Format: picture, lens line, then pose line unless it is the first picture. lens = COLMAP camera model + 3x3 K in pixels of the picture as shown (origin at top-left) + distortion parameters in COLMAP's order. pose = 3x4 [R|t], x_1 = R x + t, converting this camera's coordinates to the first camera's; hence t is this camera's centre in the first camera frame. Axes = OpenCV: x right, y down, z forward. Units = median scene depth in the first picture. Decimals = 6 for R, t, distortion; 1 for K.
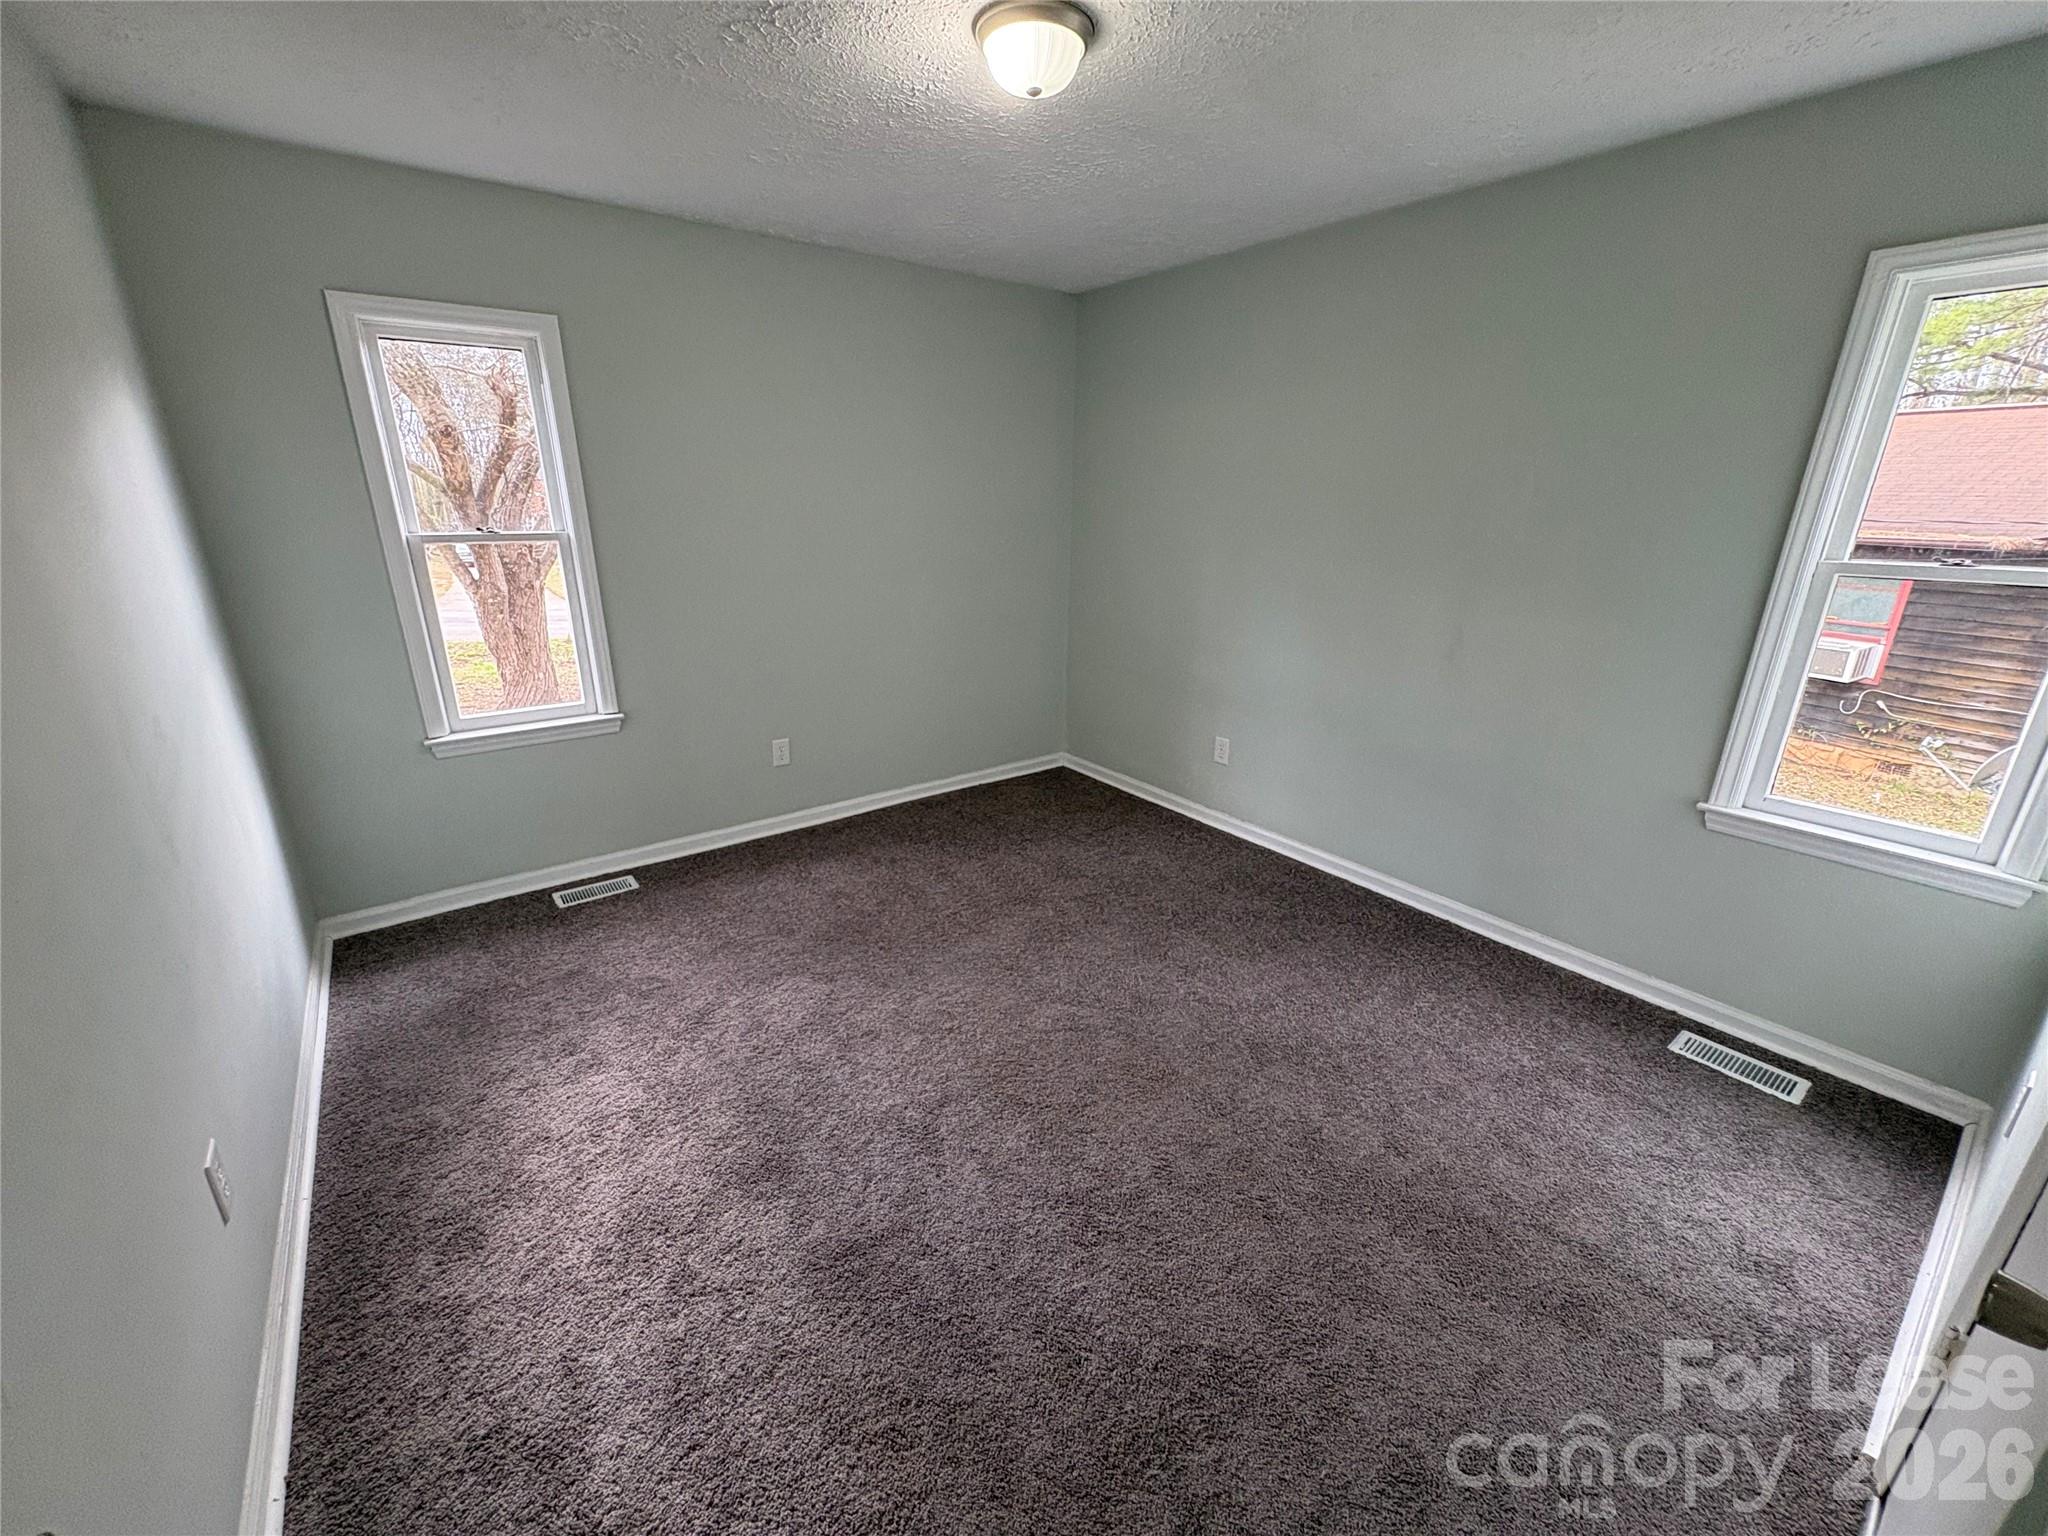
lens RADIAL K [[831.8, 0, 1026.5], [0, 831.8, 774.9], [0, 0, 1]] dist [0.000038, -0.000105]
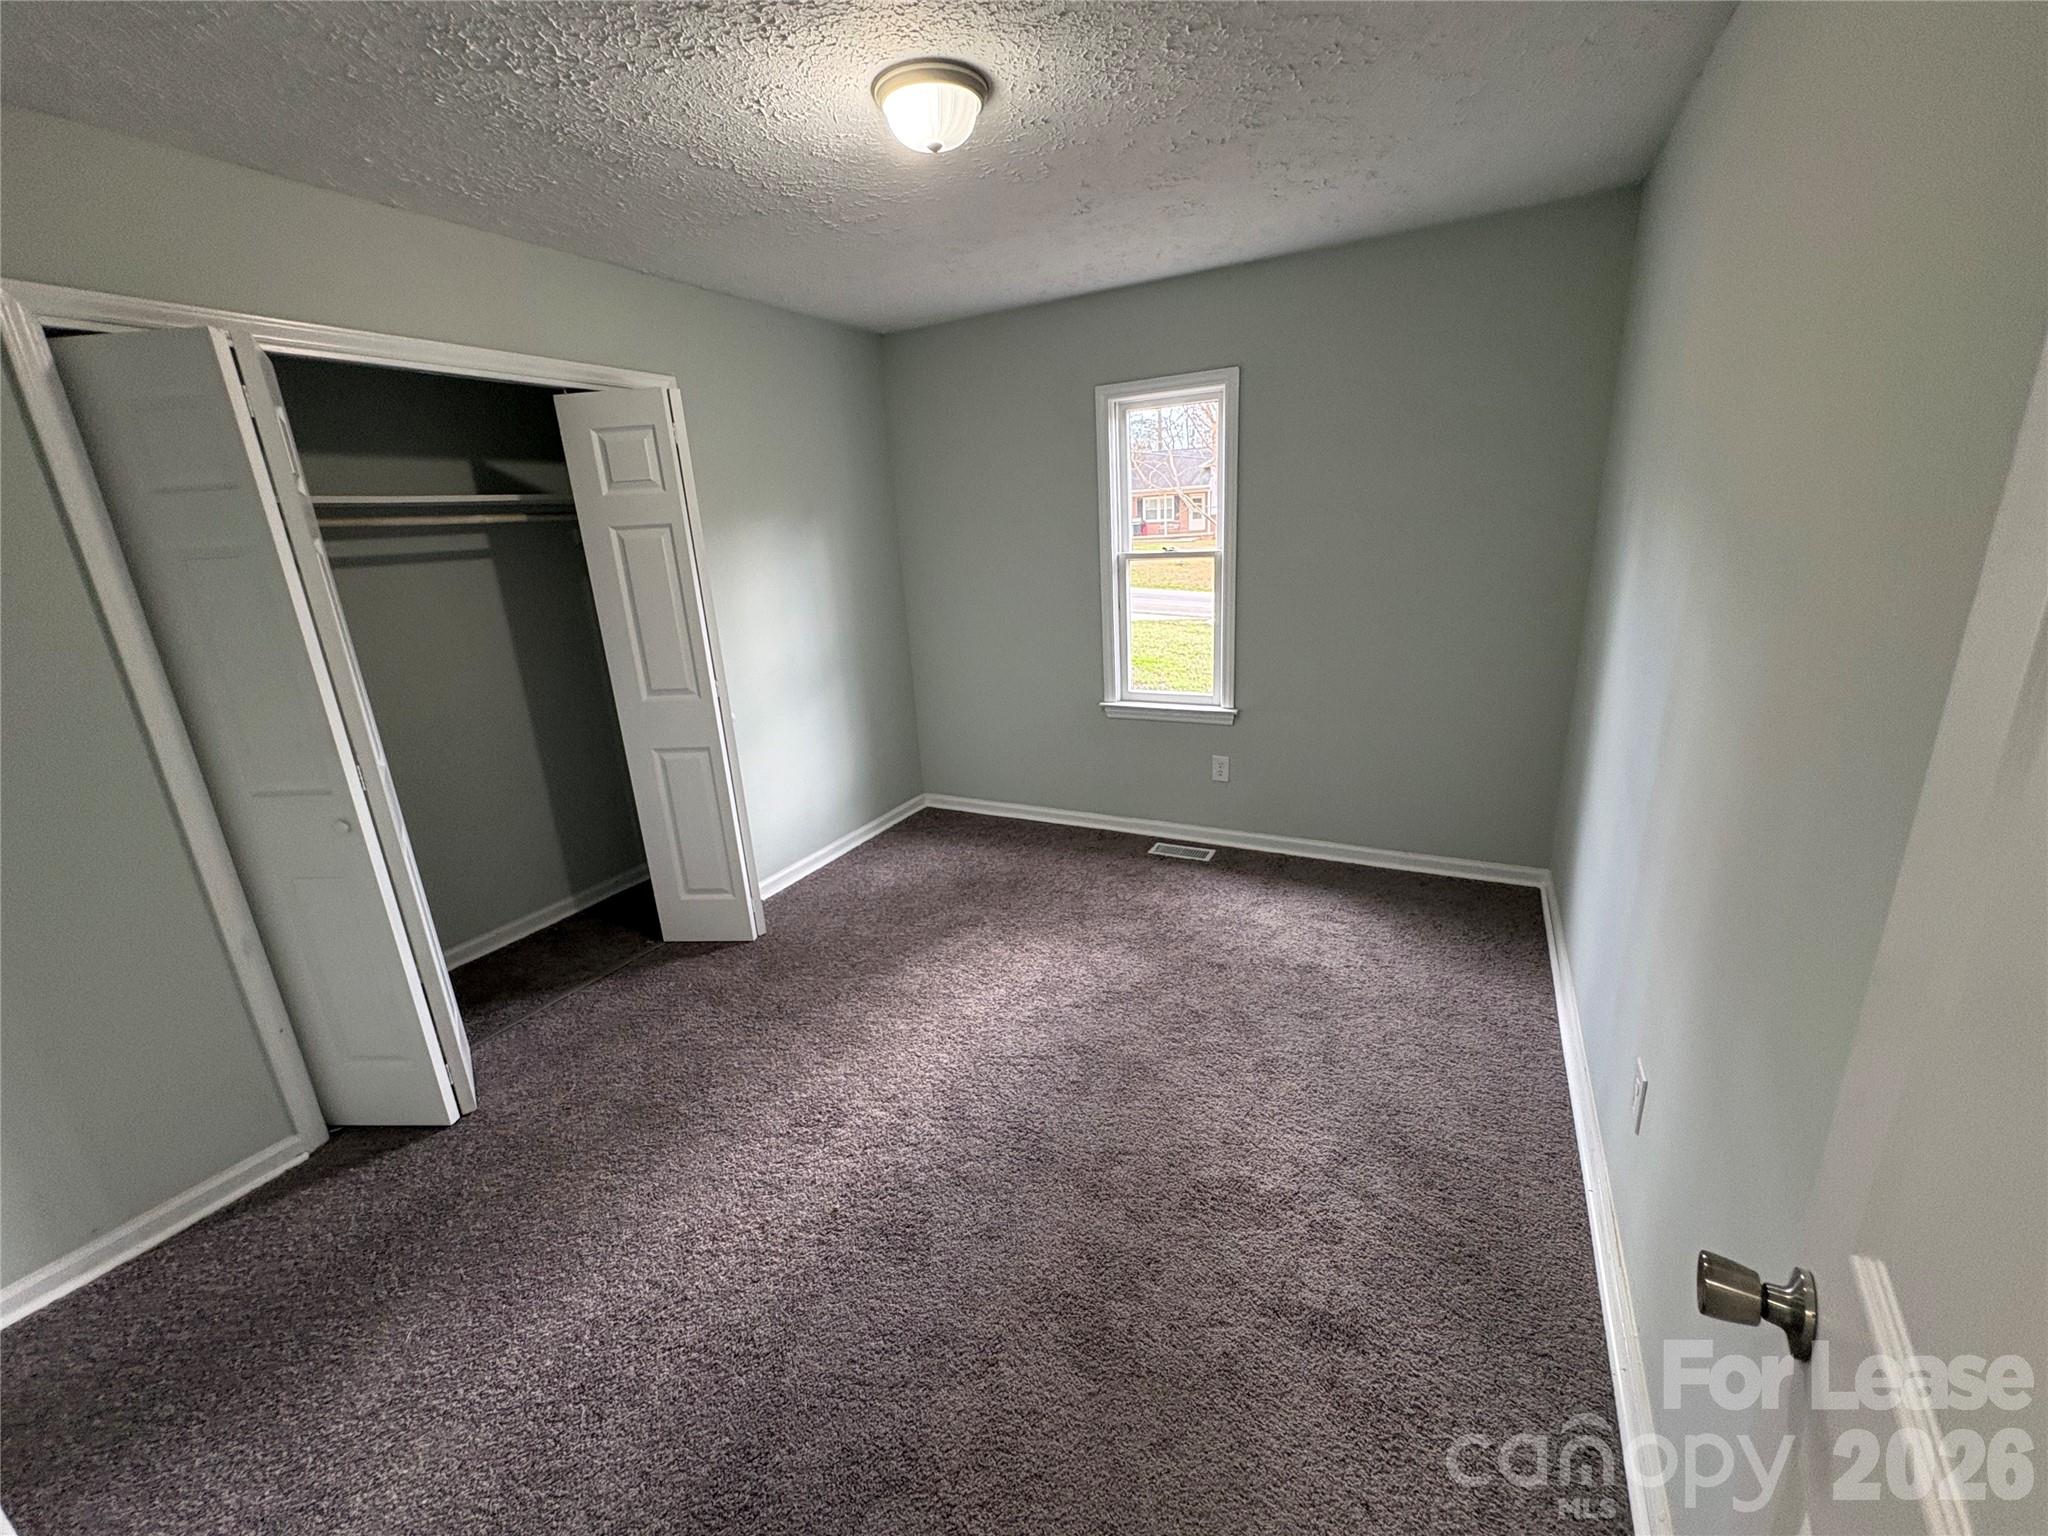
lens RADIAL K [[814.5, 0, 1012.9], [0, 814.5, 764.2], [0, 0, 1]] dist [0.002229, 0.000059]
pose [[0.419964, 0.233961, -0.876865, 0.421927], [-0.238341, 0.960717, 0.142183, -0.100500], [0.875685, 0.149280, 0.459229, 0.274165]]
